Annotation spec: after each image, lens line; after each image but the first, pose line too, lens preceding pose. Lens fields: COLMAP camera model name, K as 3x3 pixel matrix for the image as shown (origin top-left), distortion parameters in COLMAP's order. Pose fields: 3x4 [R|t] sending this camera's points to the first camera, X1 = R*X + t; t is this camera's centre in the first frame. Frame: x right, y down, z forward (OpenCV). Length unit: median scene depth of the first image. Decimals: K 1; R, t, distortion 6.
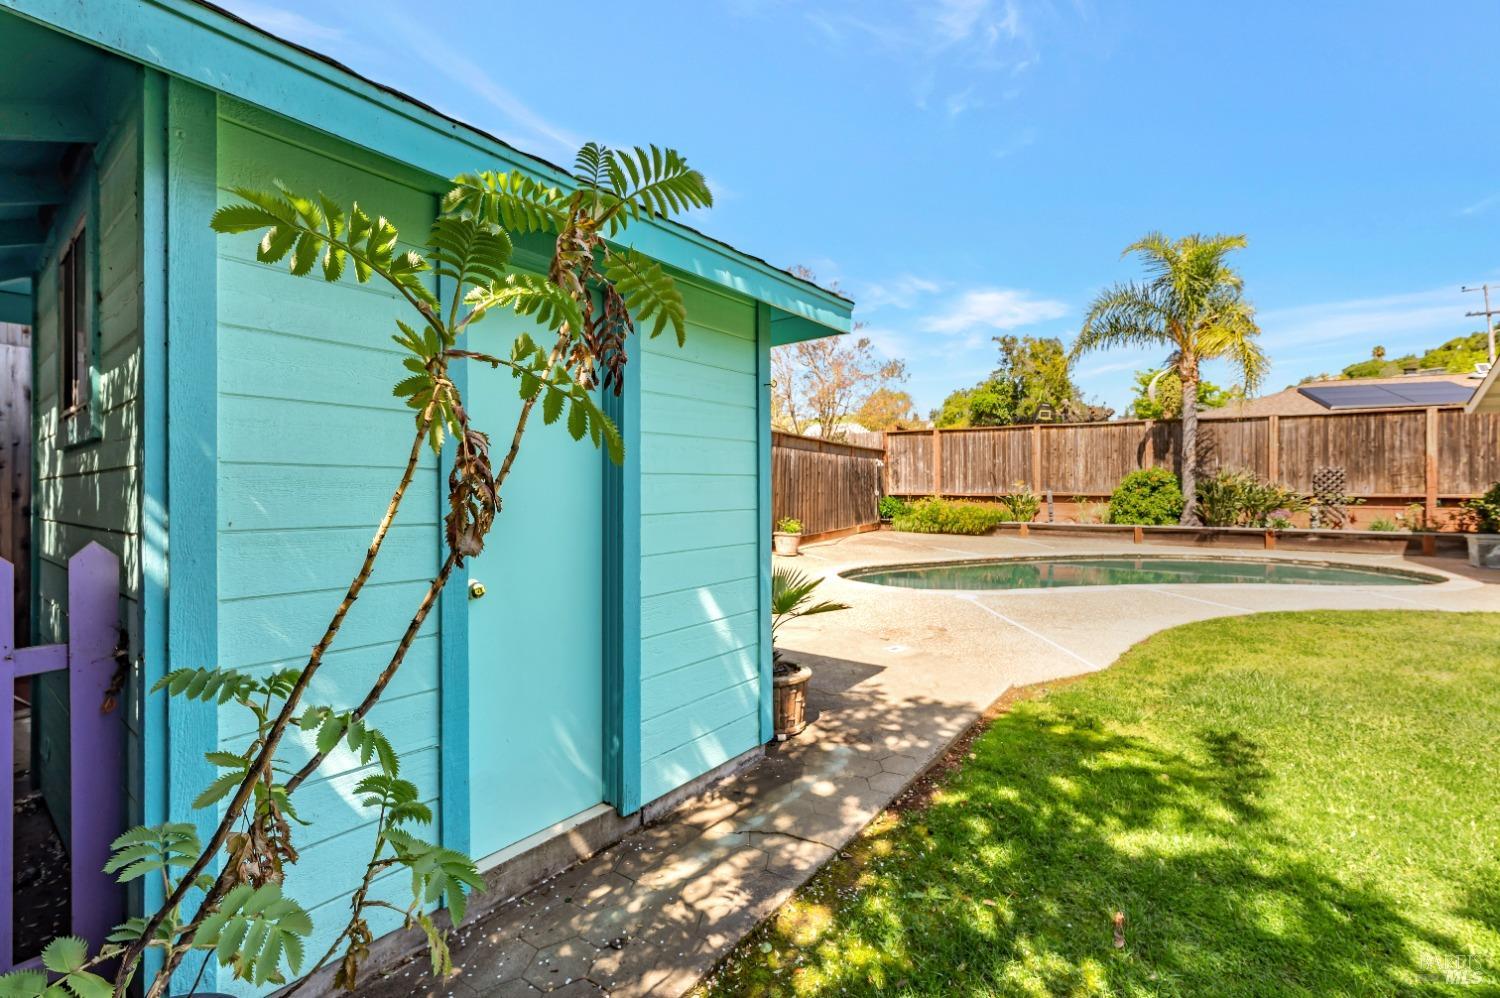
lens RADIAL K [[645.4, 0, 750.0], [0, 645.4, 499.0], [0, 0, 1]] dist [0.002729, 0.000155]
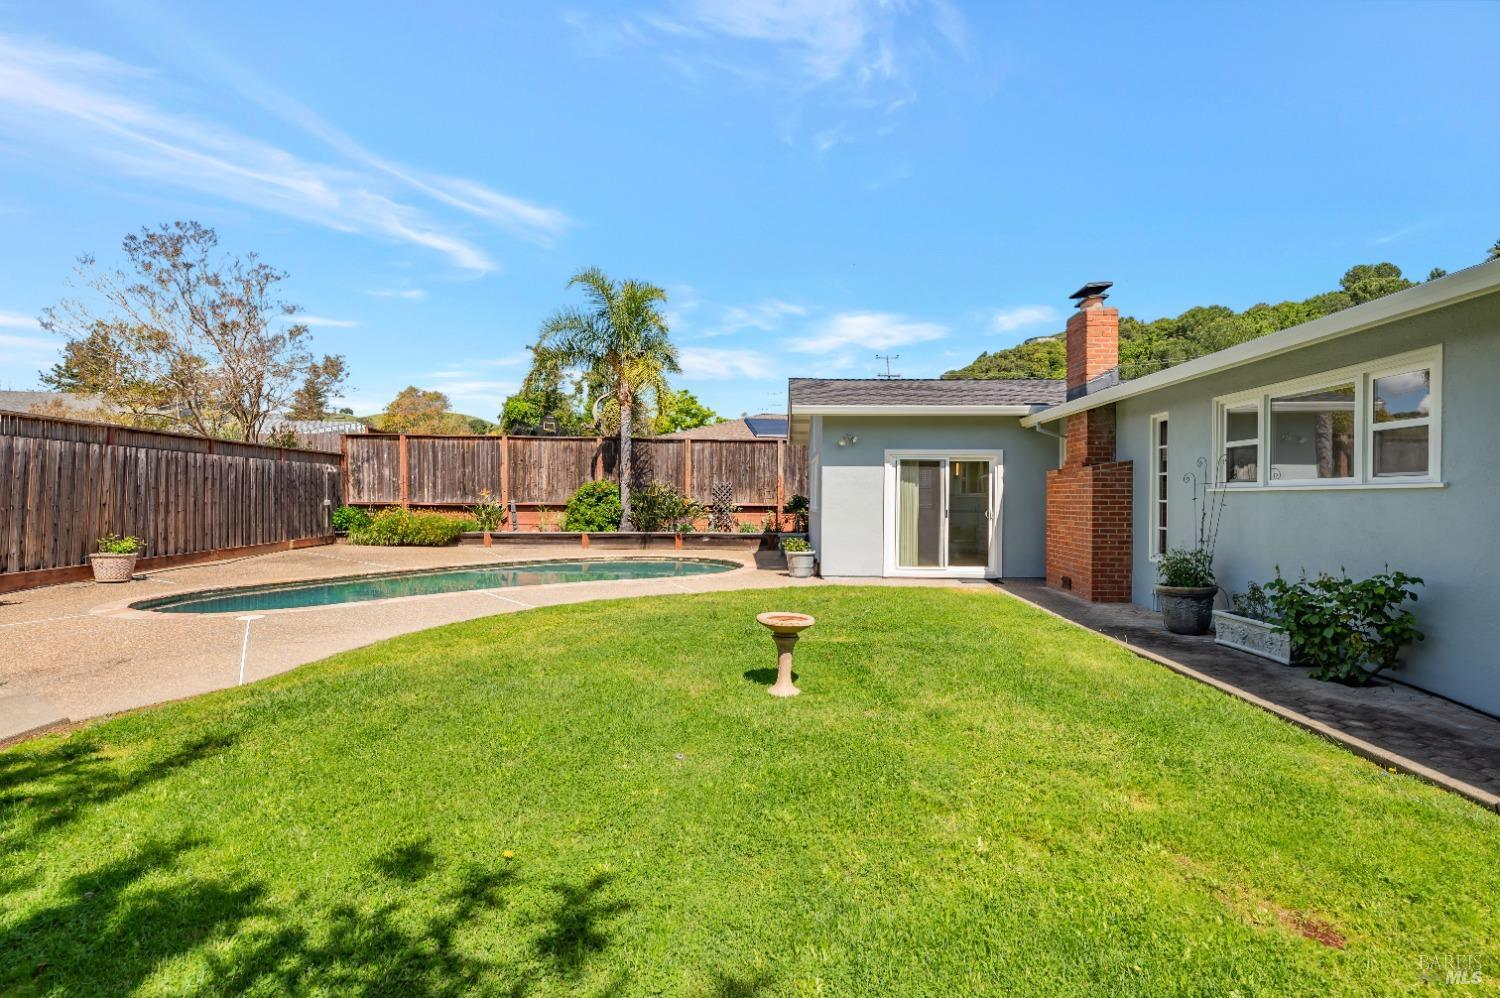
lens RADIAL K [[659.8, 0, 749.2], [0, 659.8, 511.4], [0, 0, 1]] dist [0.001166, 0.000273]
pose [[0.827381, -0.007495, 0.561591, 0.190796], [0.003715, 0.999962, 0.007871, -0.002101], [-0.561628, -0.004426, 0.827378, -0.083762]]
